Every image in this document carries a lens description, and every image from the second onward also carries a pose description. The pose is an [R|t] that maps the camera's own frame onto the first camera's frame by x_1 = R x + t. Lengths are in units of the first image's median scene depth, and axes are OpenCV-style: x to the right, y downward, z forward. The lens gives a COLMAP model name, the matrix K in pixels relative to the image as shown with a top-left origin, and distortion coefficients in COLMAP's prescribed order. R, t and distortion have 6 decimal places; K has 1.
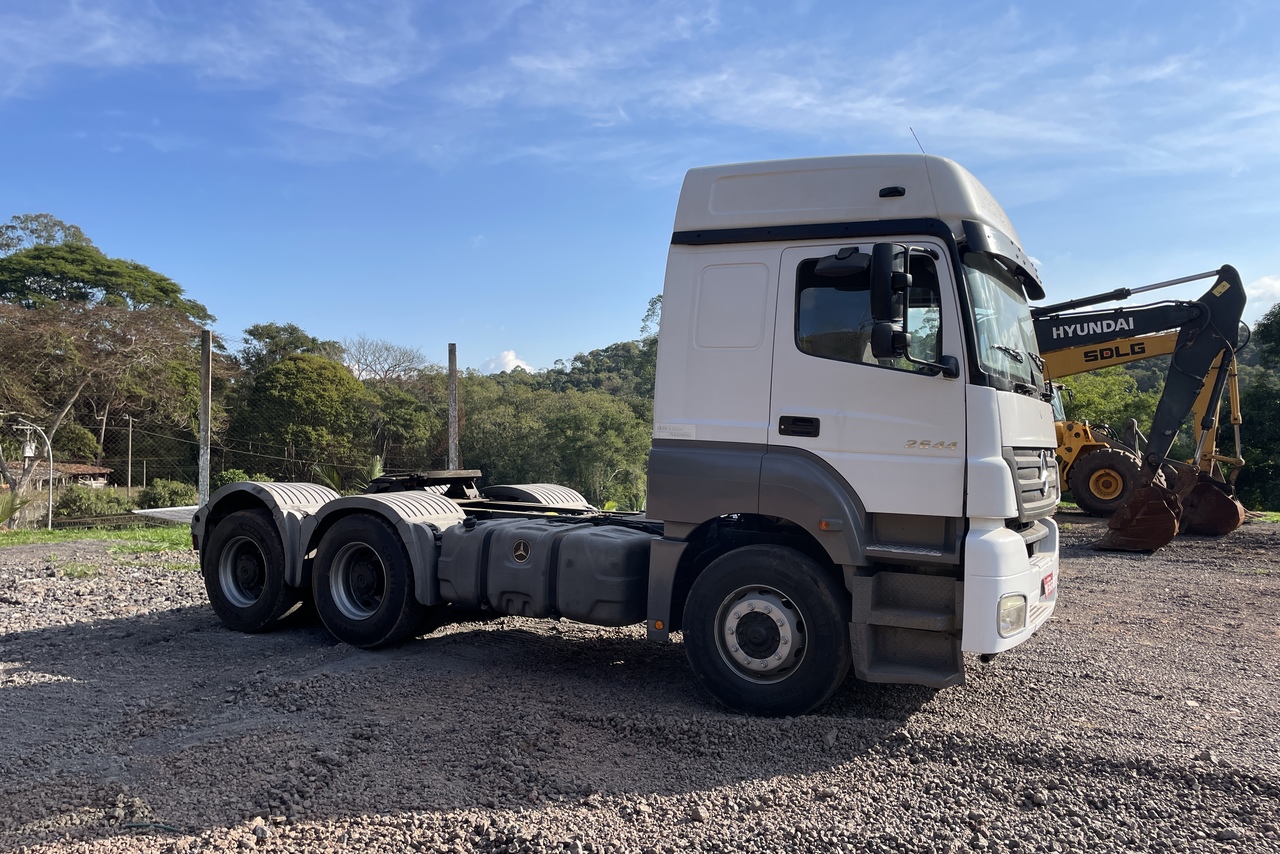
lens RADIAL K [[960.5, 0, 635.7], [0, 960.5, 426.2], [0, 0, 1]] dist [0.039254, -0.004632]
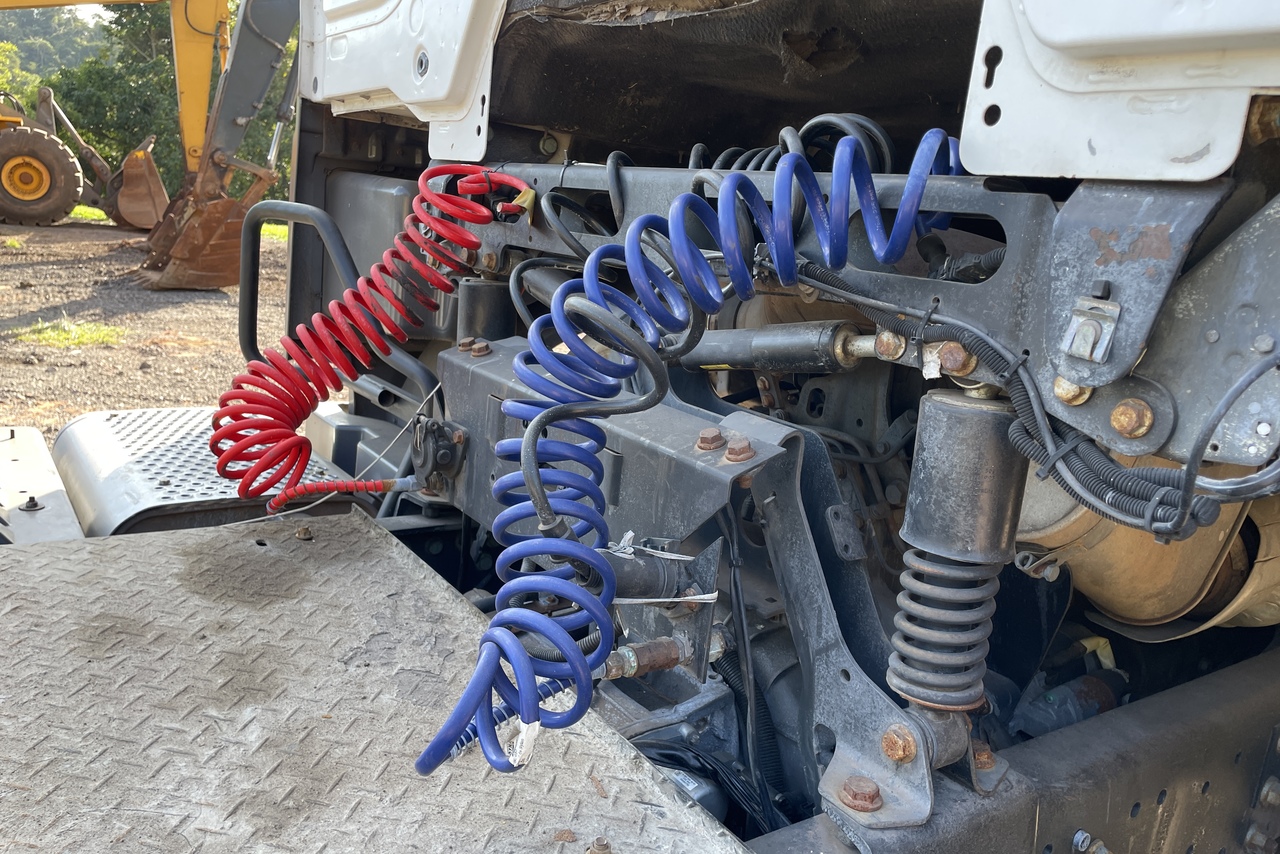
lens RADIAL K [[960.5, 0, 640.5], [0, 960.5, 428.0], [0, 0, 1]] dist [0.039254, -0.004632]
pose [[0.435458, -0.189879, 0.879956, 0.017034], [-0.095811, 0.962173, 0.255034, 0.034568], [-0.895096, -0.195366, 0.400794, 0.988473]]
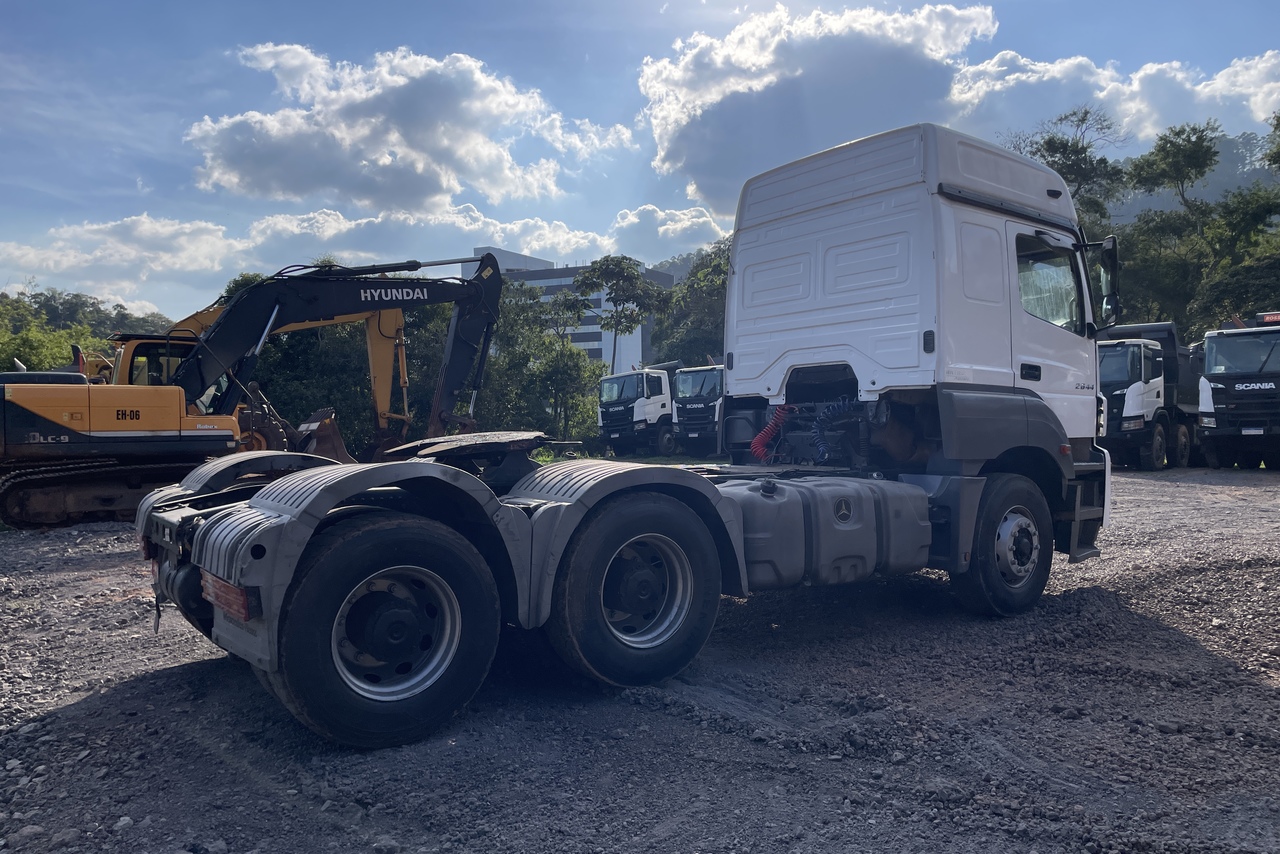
lens RADIAL K [[960.5, 0, 634.7], [0, 960.5, 424.9], [0, 0, 1]] dist [0.039254, -0.004632]
pose [[0.436124, -0.026878, 0.899485, -0.949660], [-0.001339, 0.999533, 0.030517, 0.024797], [-0.899885, -0.014514, 0.435885, 0.759616]]
